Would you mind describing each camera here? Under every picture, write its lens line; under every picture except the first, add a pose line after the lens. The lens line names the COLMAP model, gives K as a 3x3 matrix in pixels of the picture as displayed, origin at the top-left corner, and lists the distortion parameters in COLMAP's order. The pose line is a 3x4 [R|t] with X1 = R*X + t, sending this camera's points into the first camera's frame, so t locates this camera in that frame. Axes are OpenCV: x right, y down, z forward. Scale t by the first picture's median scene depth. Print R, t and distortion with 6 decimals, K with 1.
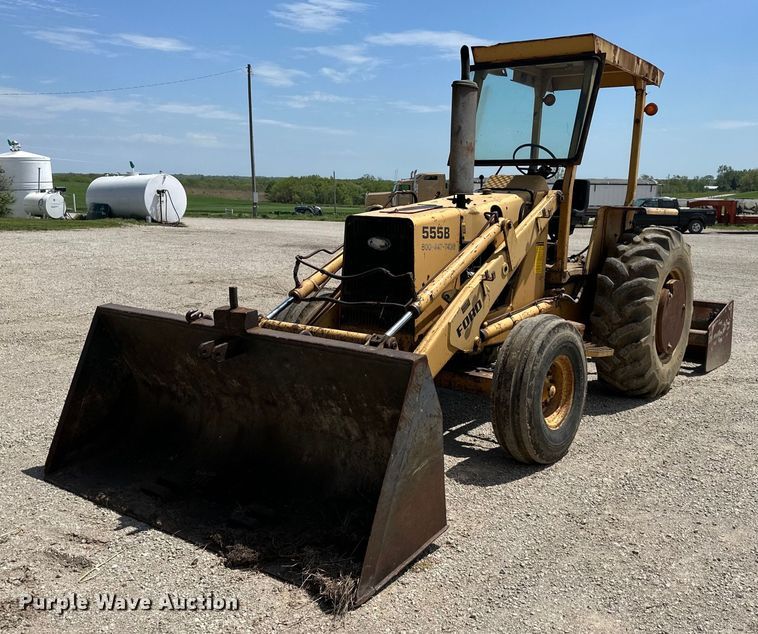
lens RADIAL K [[755.6, 0, 406.1], [0, 755.6, 315.0], [0, 0, 1]] dist [0.193919, -0.421705]
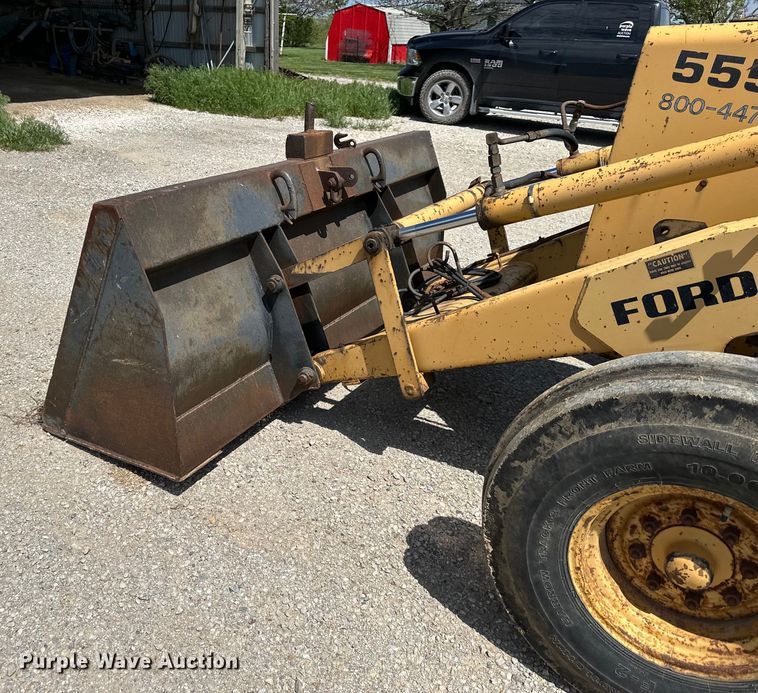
lens RADIAL K [[652.4, 0, 297.7], [0, 652.4, 347.7], [0, 0, 1]] dist [0.076868, -0.071281]
pose [[0.034190, 0.432720, -0.900880, 0.409208], [-0.219844, 0.882584, 0.415589, -0.076104], [0.974936, 0.183844, 0.125307, 0.758634]]
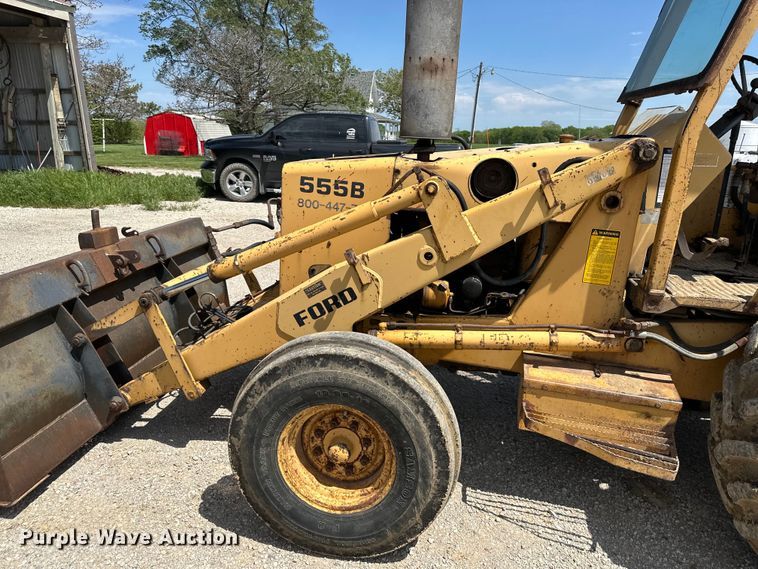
lens RADIAL K [[534.0, 0, 384.7], [0, 534.0, 285.8], [0, 0, 1]] dist [0.062097, -0.068064]
pose [[0.454860, 0.247739, -0.855411, 0.549091], [-0.175698, 0.966613, 0.186518, -0.123039], [0.873059, 0.065454, 0.483201, 0.797188]]
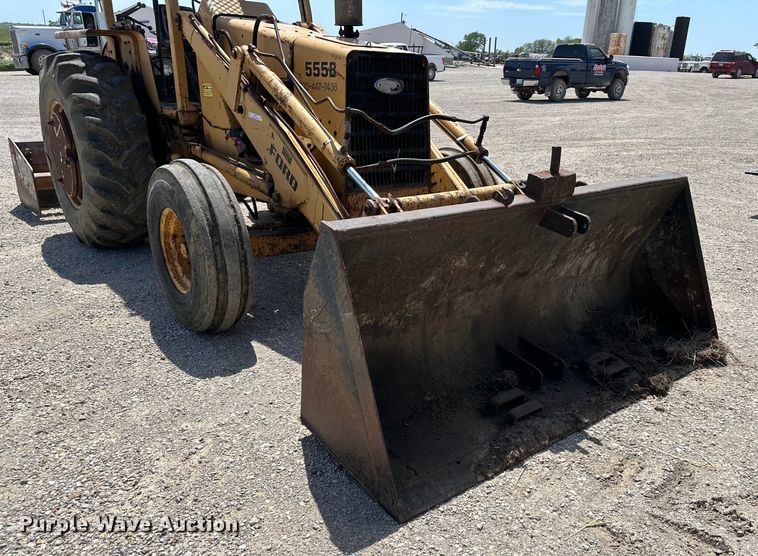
lens RADIAL K [[632.1, 0, 449.1], [0, 632.1, 332.4], [0, 0, 1]] dist [0.058154, -0.089169]
pose [[0.221159, -0.391772, 0.893086, -0.777633], [0.114039, 0.919869, 0.375281, -0.101187], [-0.968547, 0.018850, 0.248115, 0.761988]]
